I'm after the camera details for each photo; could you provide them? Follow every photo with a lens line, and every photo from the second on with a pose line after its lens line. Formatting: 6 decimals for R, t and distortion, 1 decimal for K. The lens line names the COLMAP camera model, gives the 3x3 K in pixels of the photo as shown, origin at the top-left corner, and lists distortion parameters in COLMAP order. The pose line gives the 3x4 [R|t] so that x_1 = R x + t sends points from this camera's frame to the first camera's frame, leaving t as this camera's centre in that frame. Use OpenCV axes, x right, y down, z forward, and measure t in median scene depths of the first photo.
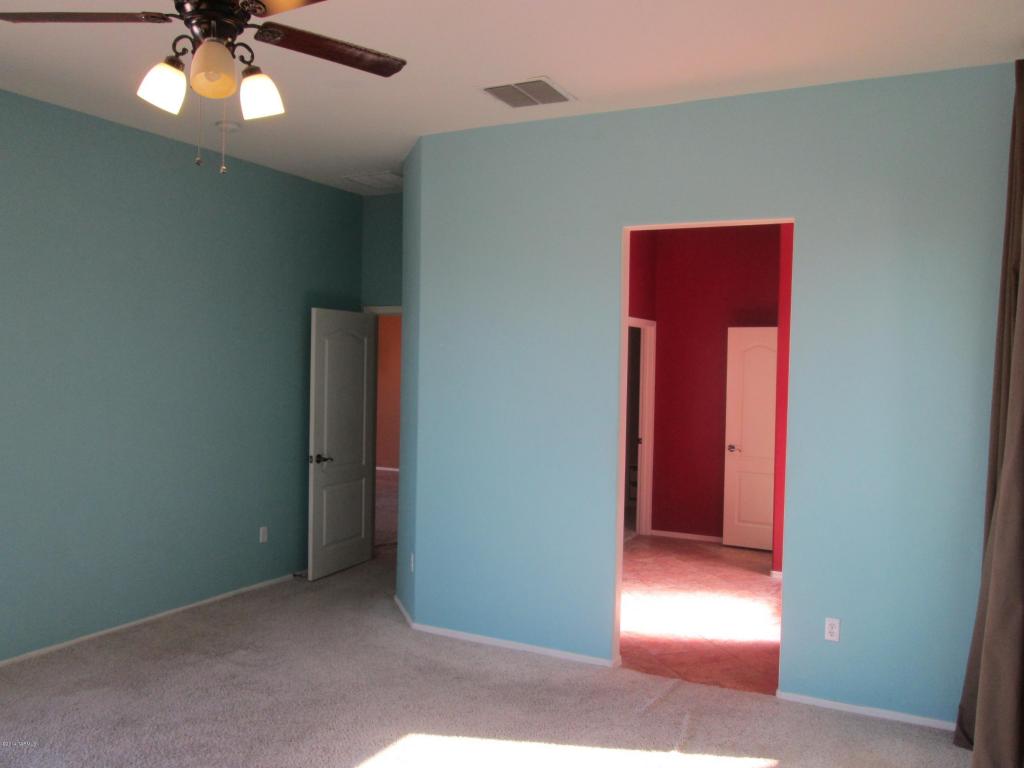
lens RADIAL K [[841.0, 0, 512.0], [0, 841.0, 384.0], [0, 0, 1]] dist [-0.049638, 0.008169]
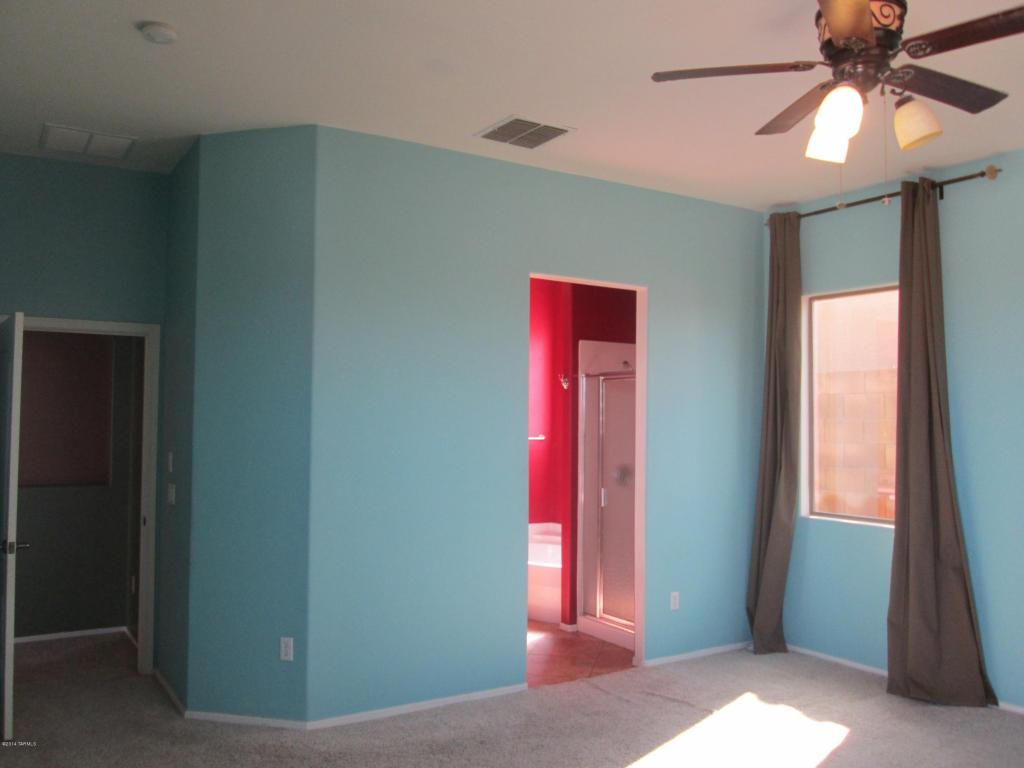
lens RADIAL K [[841.0, 0, 512.0], [0, 841.0, 384.0], [0, 0, 1]] dist [-0.049638, 0.008169]
pose [[0.510447, 0.015742, 0.859765, -0.901899], [0.011287, 0.999624, -0.025004, -0.021247], [-0.859835, 0.022468, 0.510078, 0.531046]]
